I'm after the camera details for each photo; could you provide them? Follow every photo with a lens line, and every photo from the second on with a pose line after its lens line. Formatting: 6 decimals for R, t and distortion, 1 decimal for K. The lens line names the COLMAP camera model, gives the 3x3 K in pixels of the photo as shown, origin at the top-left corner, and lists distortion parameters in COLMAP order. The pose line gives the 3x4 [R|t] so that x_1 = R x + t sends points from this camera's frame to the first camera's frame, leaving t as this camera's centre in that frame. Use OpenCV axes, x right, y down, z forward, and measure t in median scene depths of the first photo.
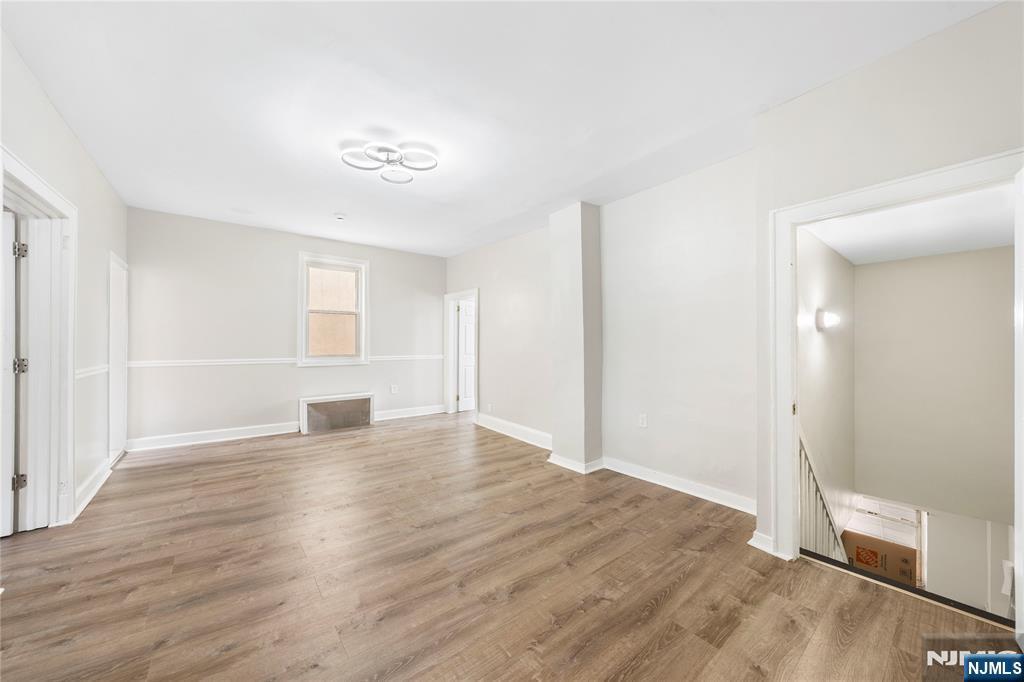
lens RADIAL K [[363.0, 0, 512.6], [0, 363.0, 338.0], [0, 0, 1]] dist [-0.000132, -0.000052]
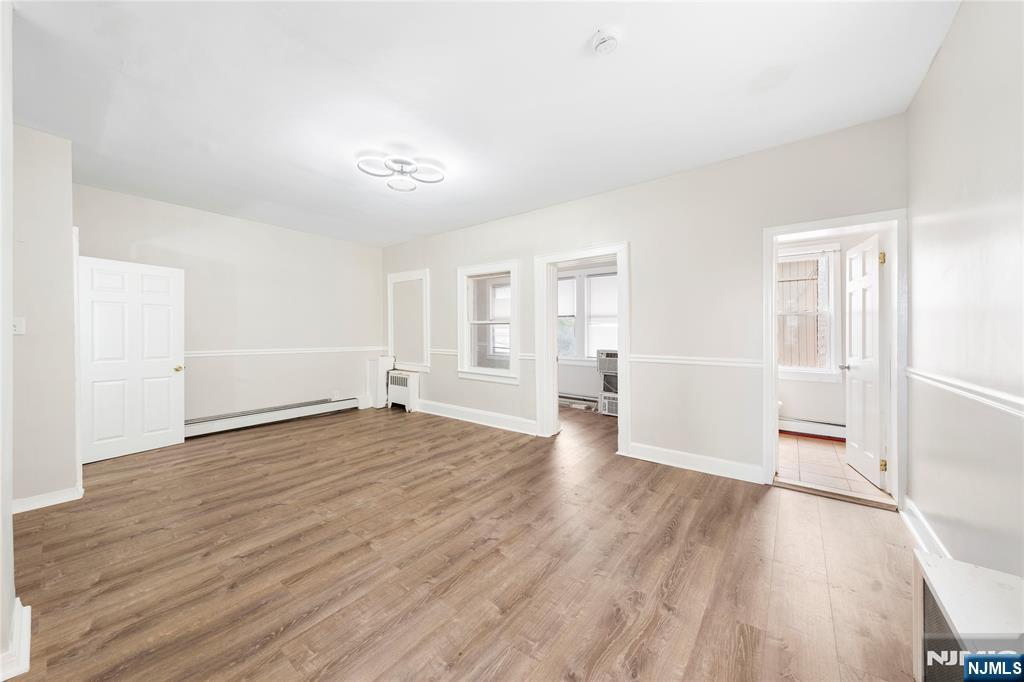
lens RADIAL K [[363.0, 0, 512.6], [0, 363.0, 338.0], [0, 0, 1]] dist [-0.000132, -0.000052]
pose [[-0.975993, -0.003237, -0.217779, -0.433366], [-0.001840, 0.999976, -0.006619, 0.036102], [0.217795, -0.006060, -0.975976, 2.235705]]
